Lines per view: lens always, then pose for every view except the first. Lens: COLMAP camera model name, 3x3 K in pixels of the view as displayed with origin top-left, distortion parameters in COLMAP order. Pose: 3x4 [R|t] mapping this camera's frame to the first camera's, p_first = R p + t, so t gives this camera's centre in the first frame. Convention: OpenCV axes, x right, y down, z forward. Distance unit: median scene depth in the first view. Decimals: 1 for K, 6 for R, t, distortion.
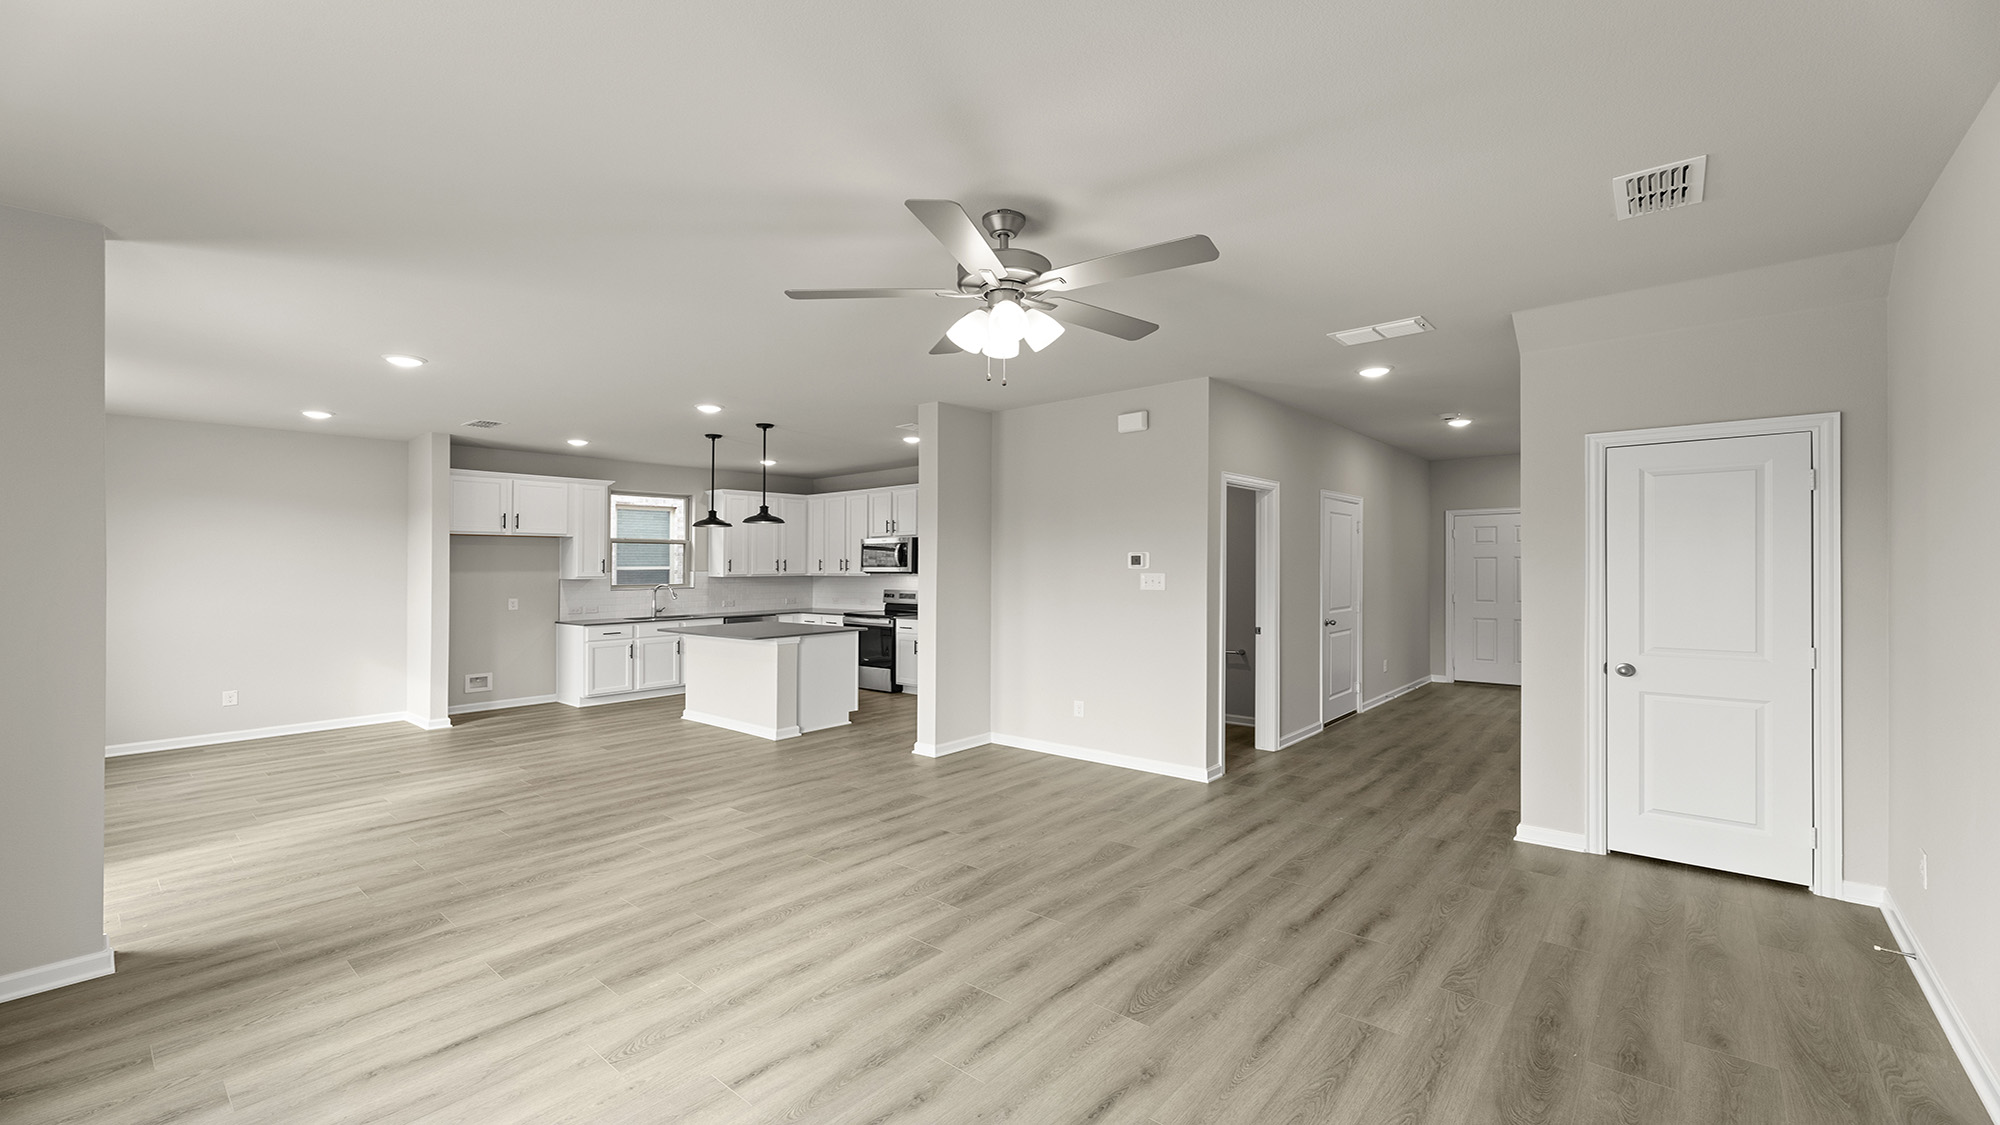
lens RADIAL K [[811.0, 0, 990.9], [0, 811.0, 551.4], [0, 0, 1]] dist [0.005782, -0.001219]
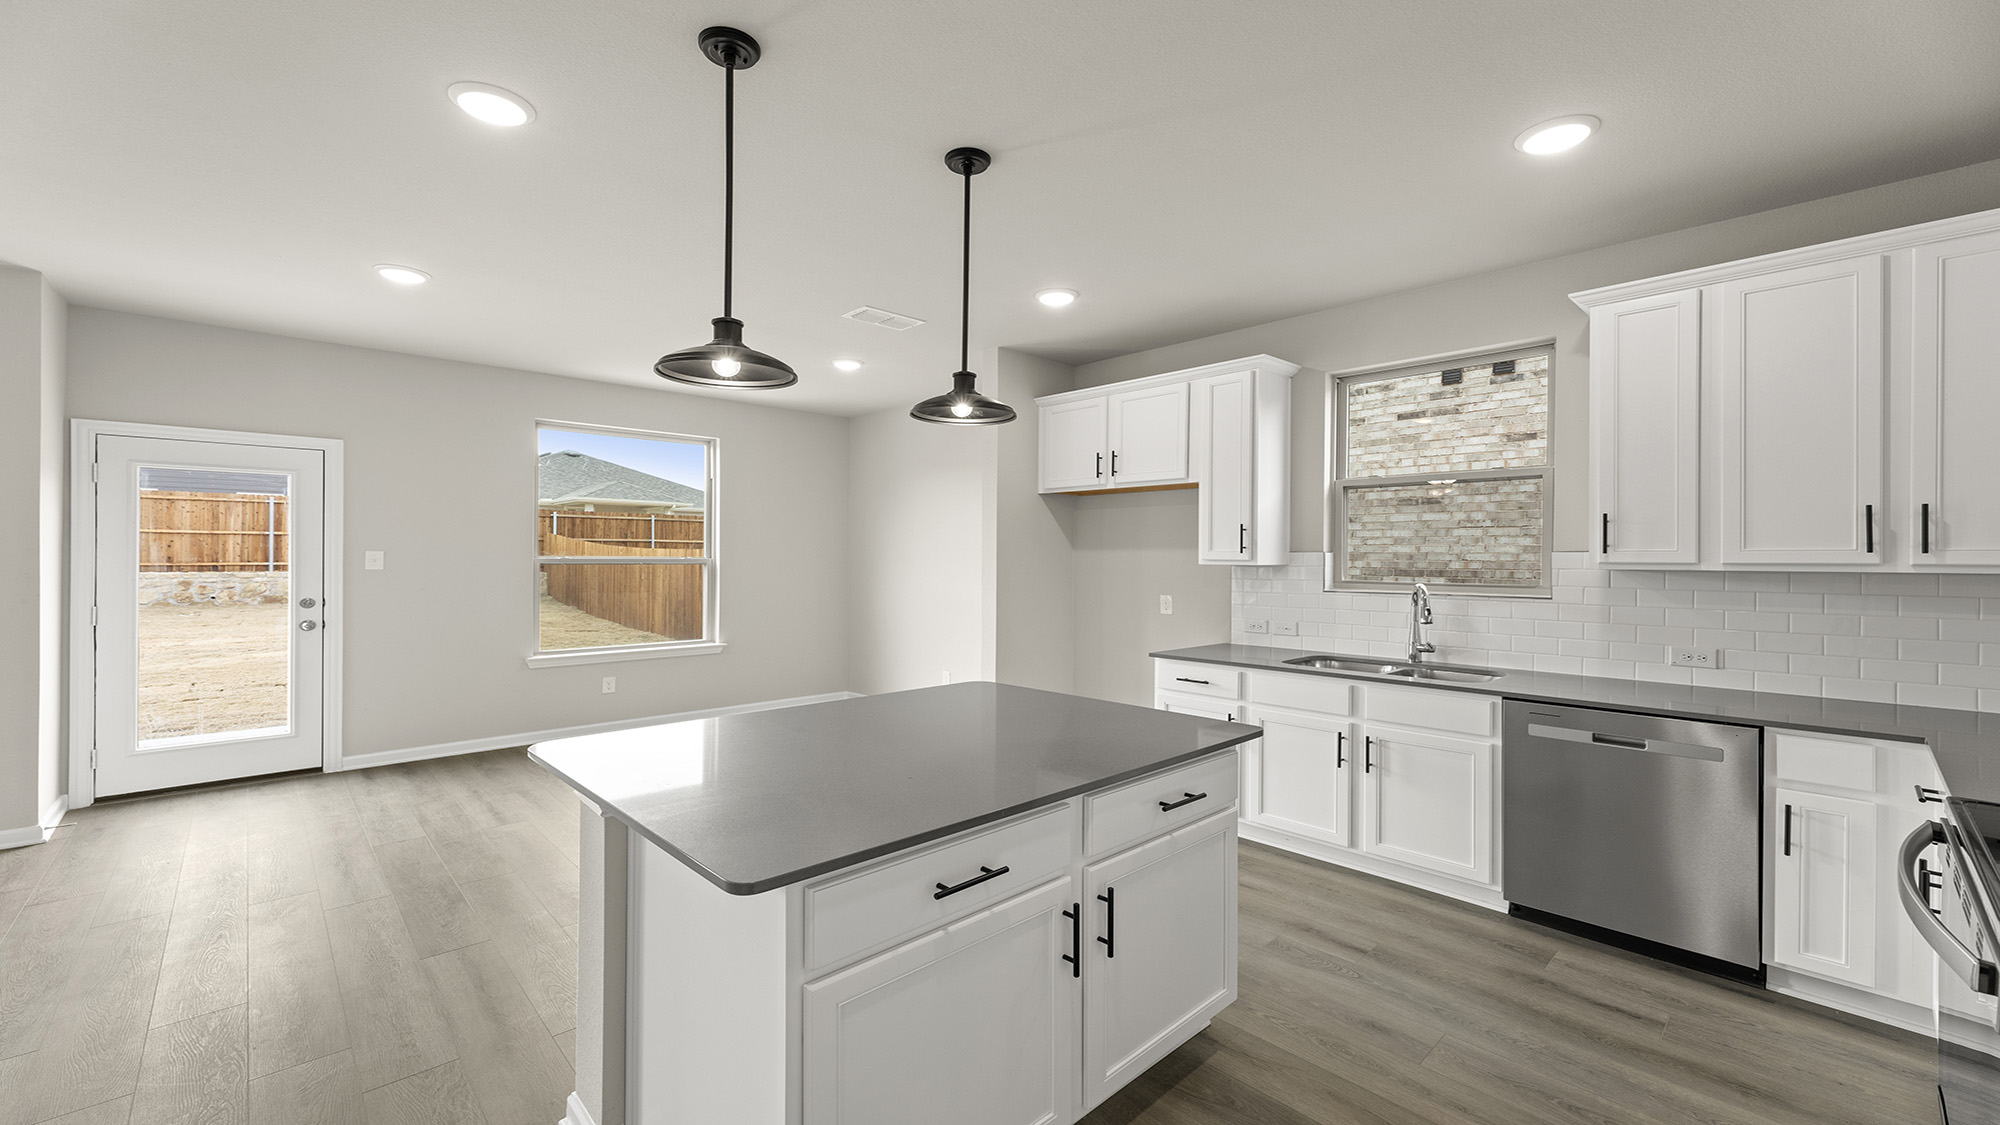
lens RADIAL K [[811.0, 0, 1001.8], [0, 811.0, 552.9], [0, 0, 1]] dist [0.005782, -0.001219]
pose [[-0.100030, 0.001569, -0.994983, 0.020526], [0.015453, 0.999881, 0.000024, 0.041323], [0.994864, -0.015373, -0.100042, 1.540270]]
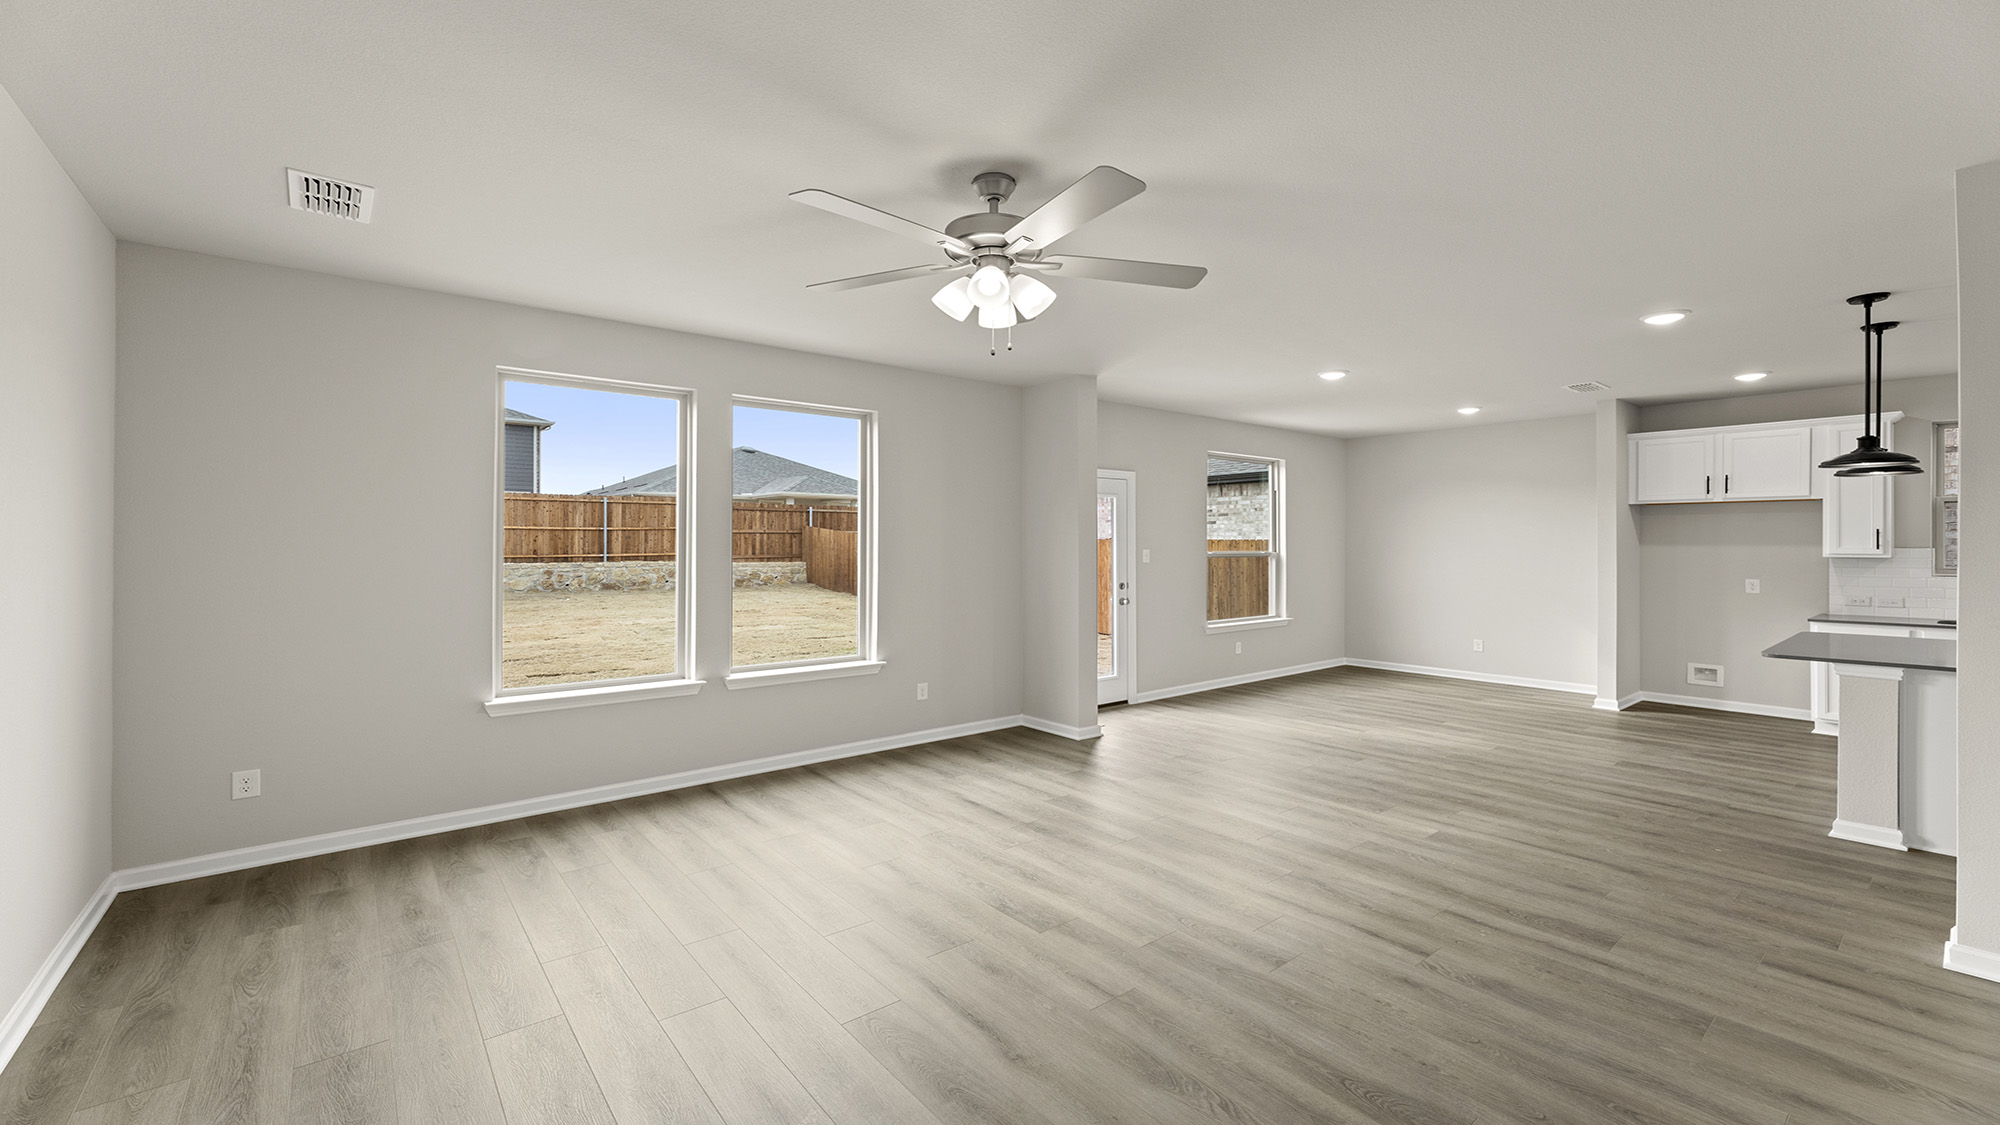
lens RADIAL K [[811.0, 0, 1008.1], [0, 811.0, 540.4], [0, 0, 1]] dist [0.005782, -0.001219]
pose [[-0.165137, 0.004085, -0.986262, 0.543386], [0.021697, 0.999764, 0.000508, 0.005390], [0.986032, -0.021315, -0.165186, 0.663911]]
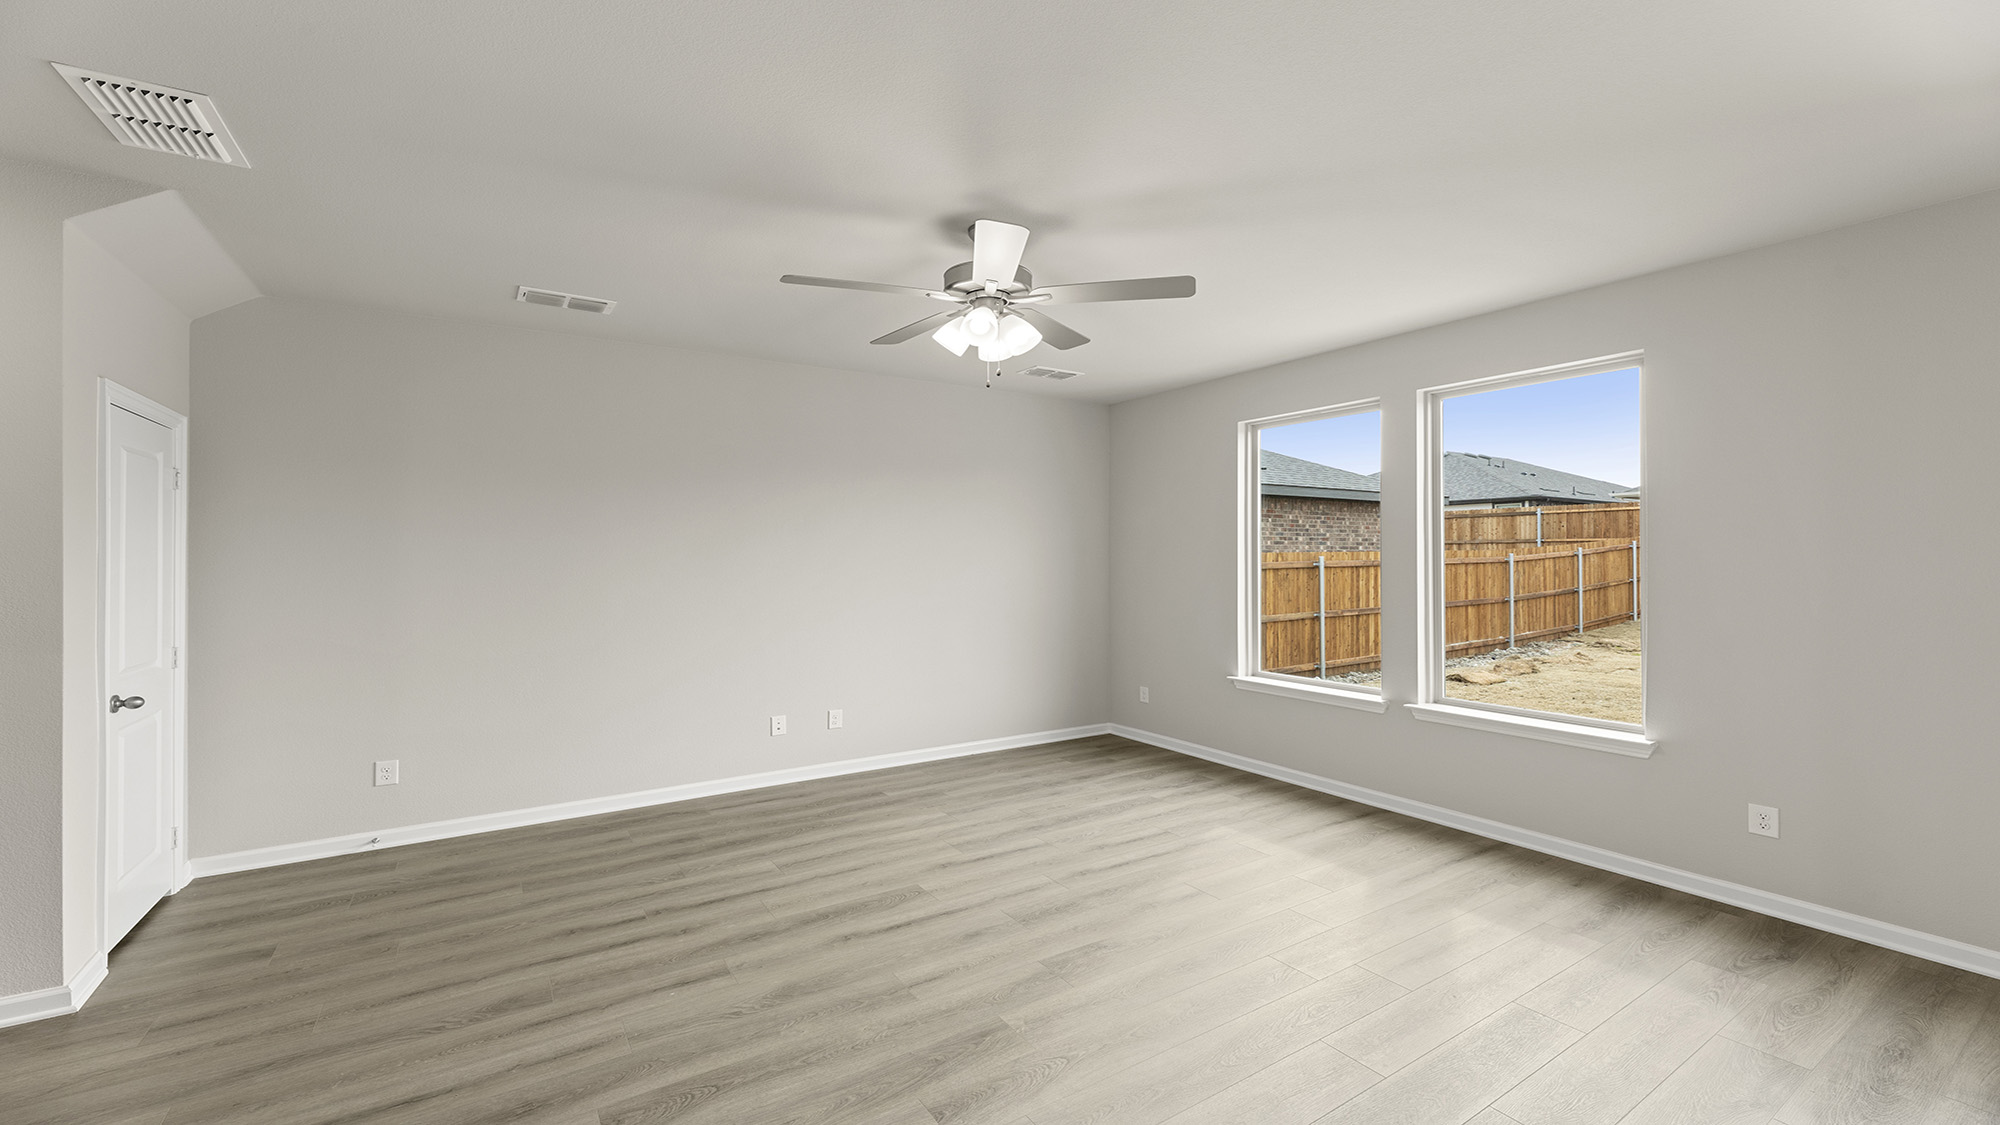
lens RADIAL K [[811.0, 0, 988.6], [0, 811.0, 553.8], [0, 0, 1]] dist [0.005782, -0.001219]
pose [[-0.960199, 0.012346, 0.279043, -0.159728], [0.005351, 0.999652, -0.025815, 0.021871], [-0.279265, -0.023295, -0.959932, 1.135653]]
